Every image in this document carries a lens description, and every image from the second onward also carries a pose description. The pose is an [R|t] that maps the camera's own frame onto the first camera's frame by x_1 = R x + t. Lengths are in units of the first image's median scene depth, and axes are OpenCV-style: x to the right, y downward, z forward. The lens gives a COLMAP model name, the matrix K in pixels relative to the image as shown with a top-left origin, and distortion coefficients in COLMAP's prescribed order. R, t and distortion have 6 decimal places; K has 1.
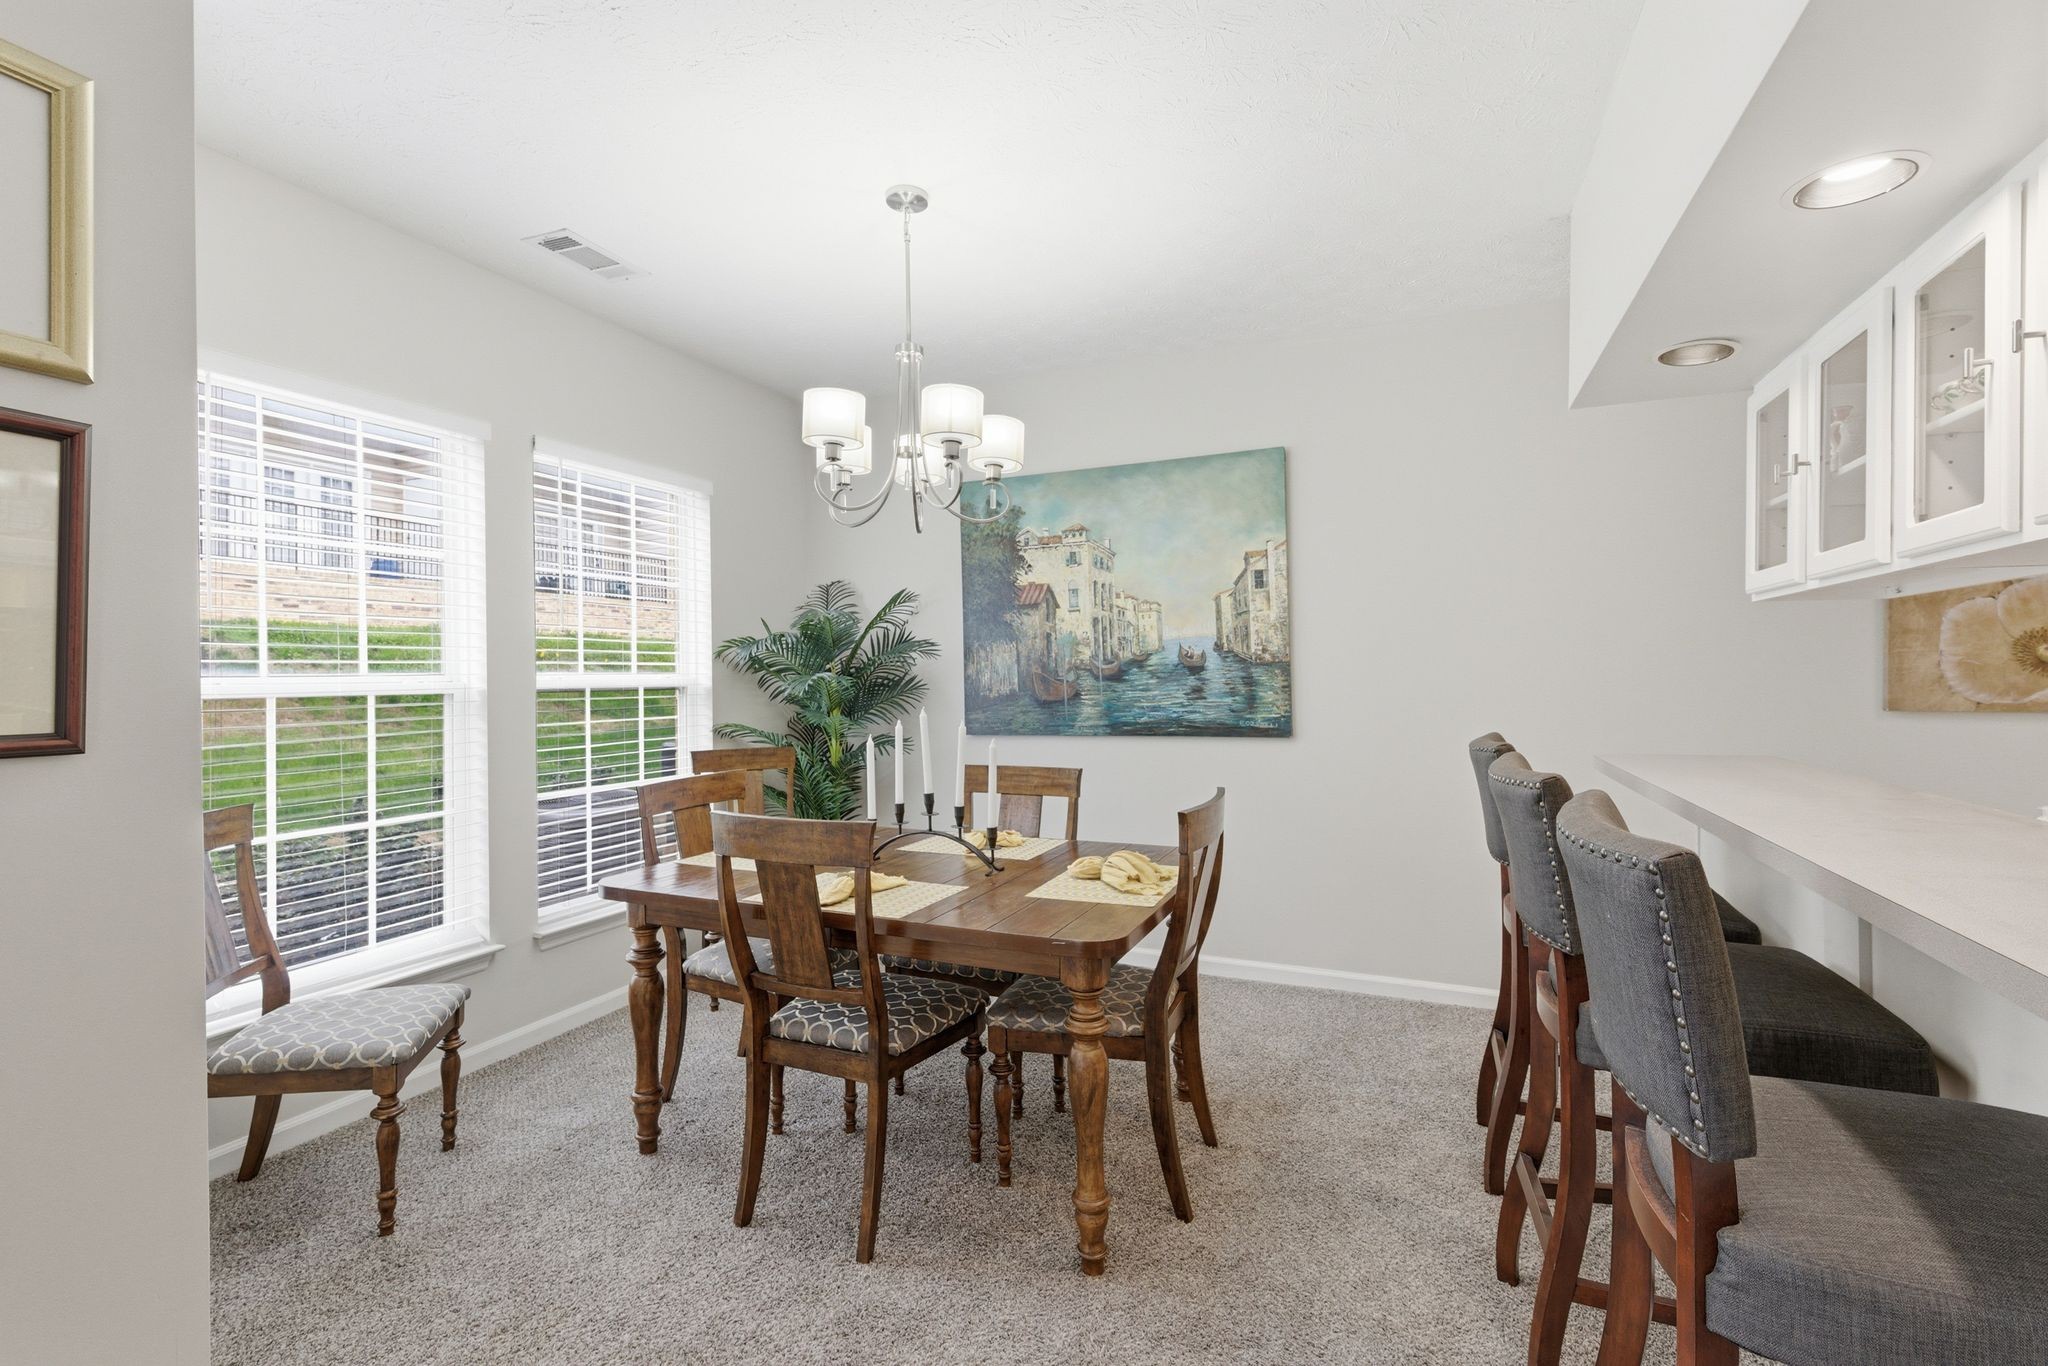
lens RADIAL K [[913.1, 0, 1021.7], [0, 913.1, 677.3], [0, 0, 1]] dist [0.005491, 0.000436]
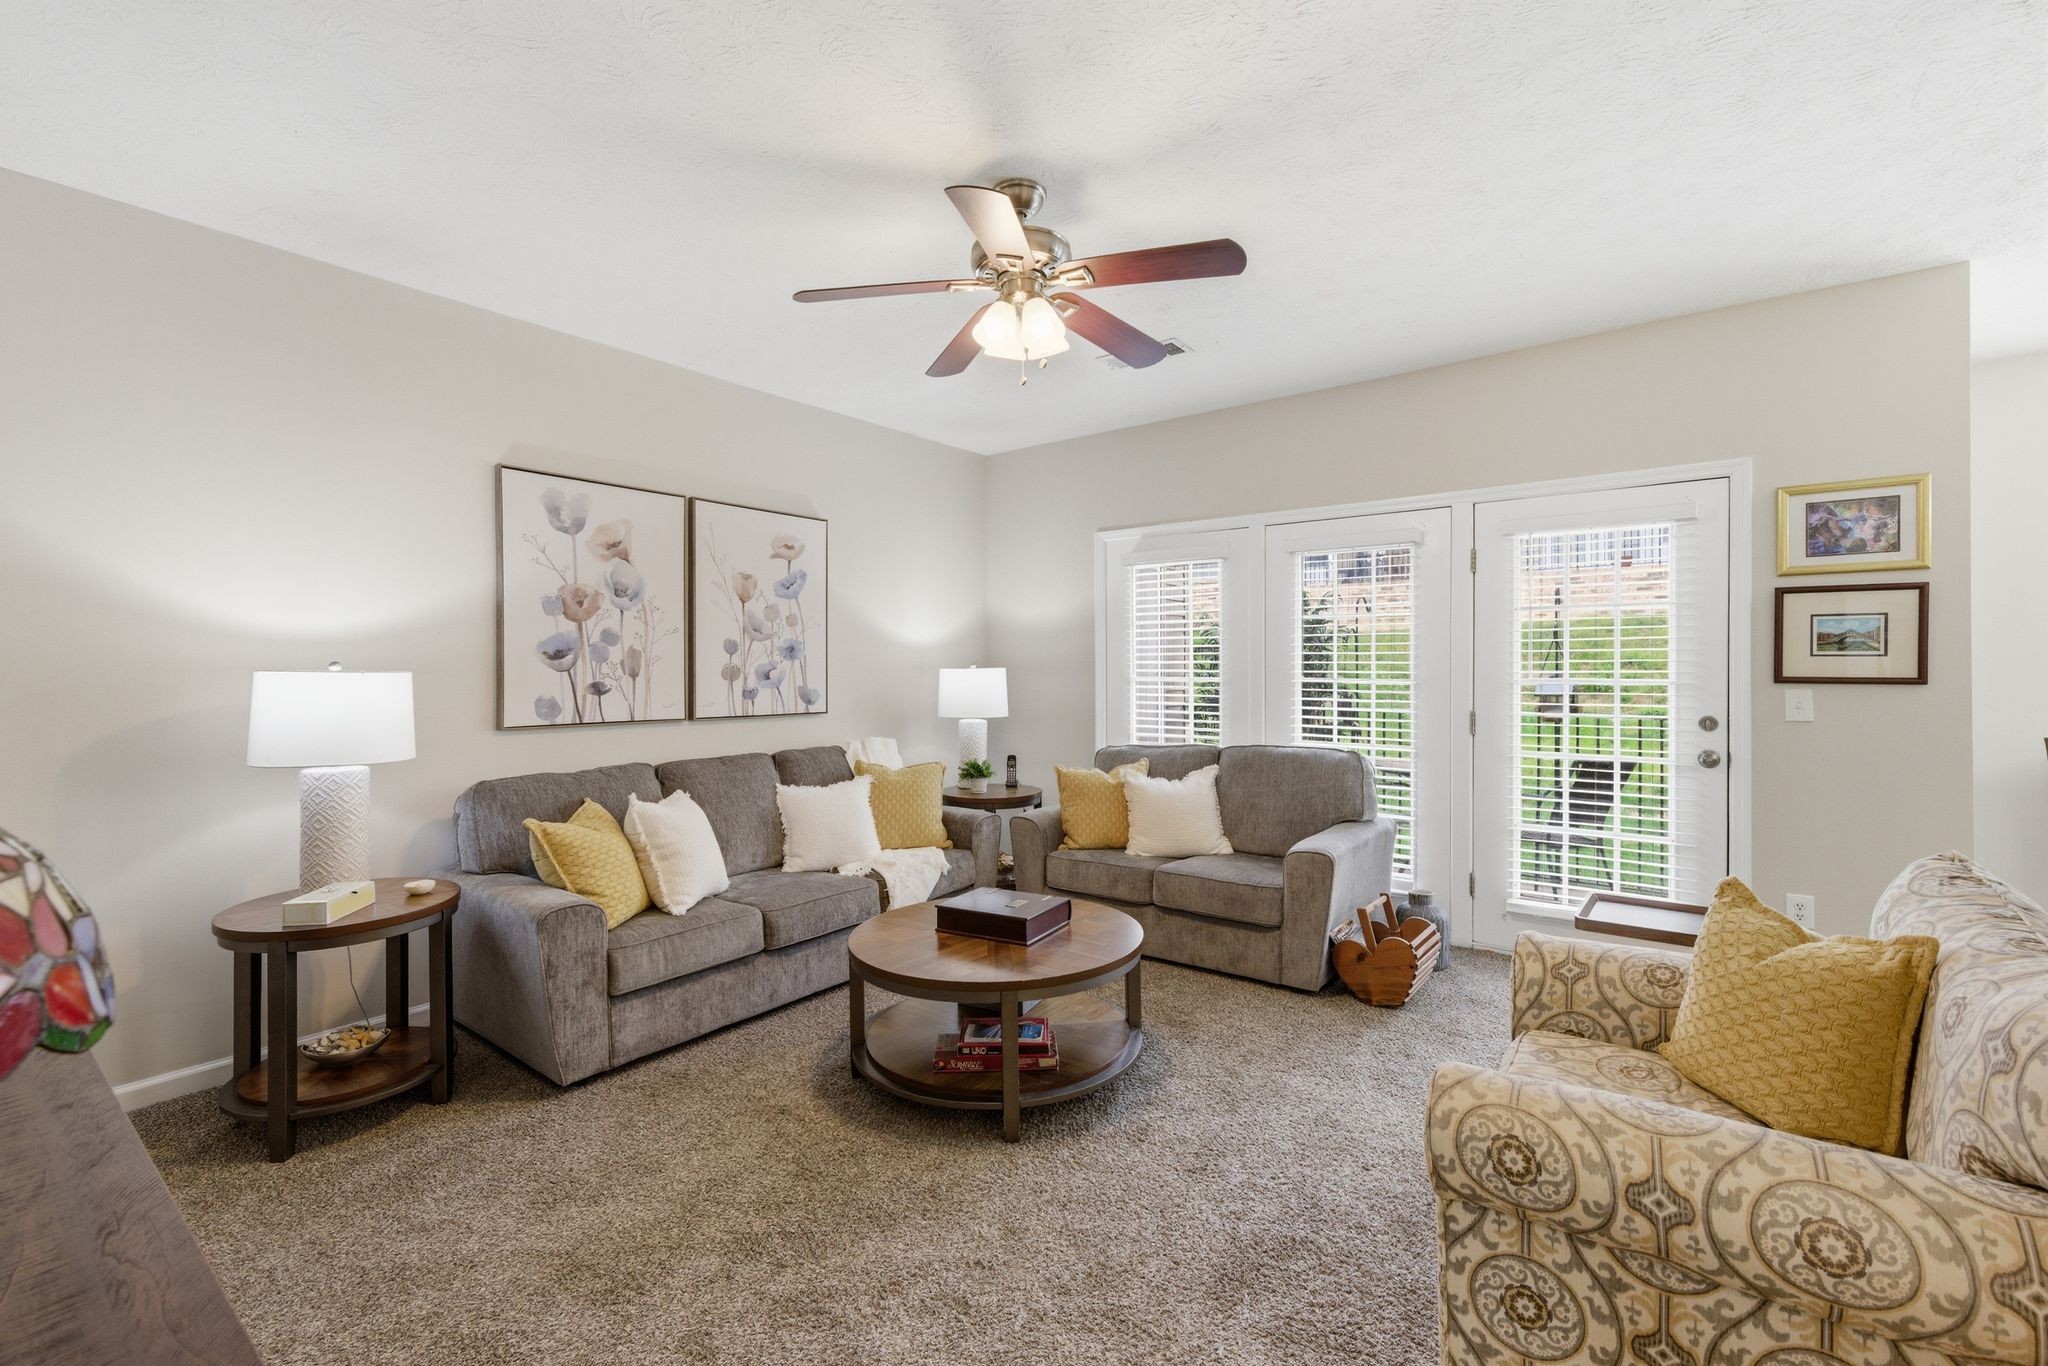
lens RADIAL K [[876.7, 0, 1031.3], [0, 876.7, 669.7], [0, 0, 1]] dist [0.000436, 0.000608]
pose [[-0.245745, 0.011406, -0.969267, 0.703352], [0.006642, 0.999927, 0.010083, -0.005086], [0.969312, -0.003960, -0.245803, -0.332660]]
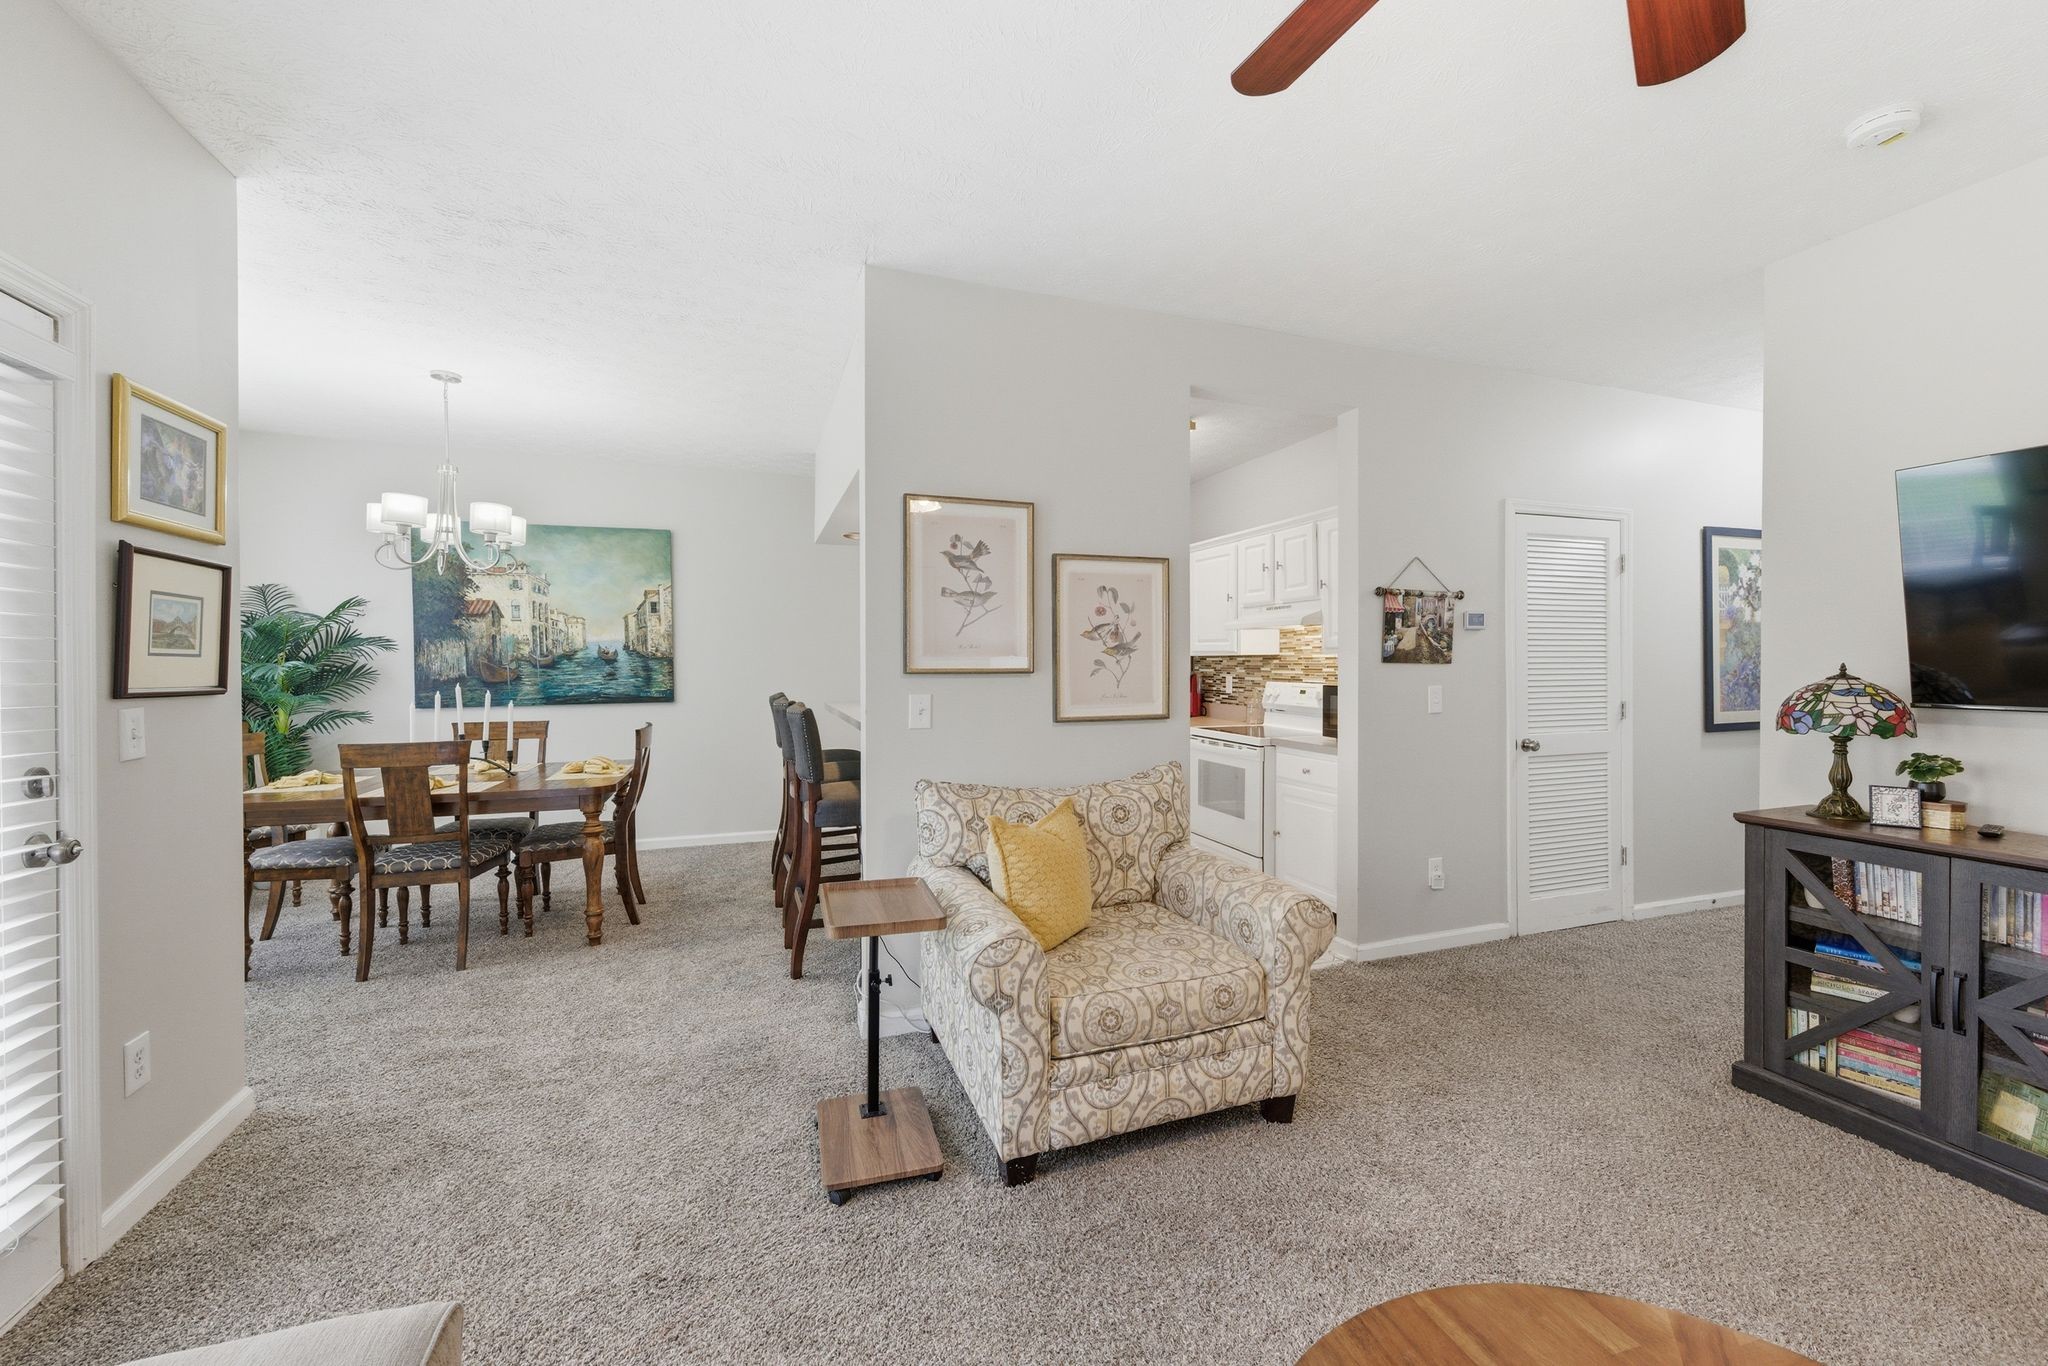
lens RADIAL K [[803.5, 0, 1051.2], [0, 803.5, 667.6], [0, 0, 1]] dist [-0.001965, -0.000001]
pose [[0.718691, 0.002961, 0.695323, -0.233562], [-0.002966, 0.999995, -0.001192, 0.001576], [-0.695323, -0.001206, 0.718696, -0.547479]]
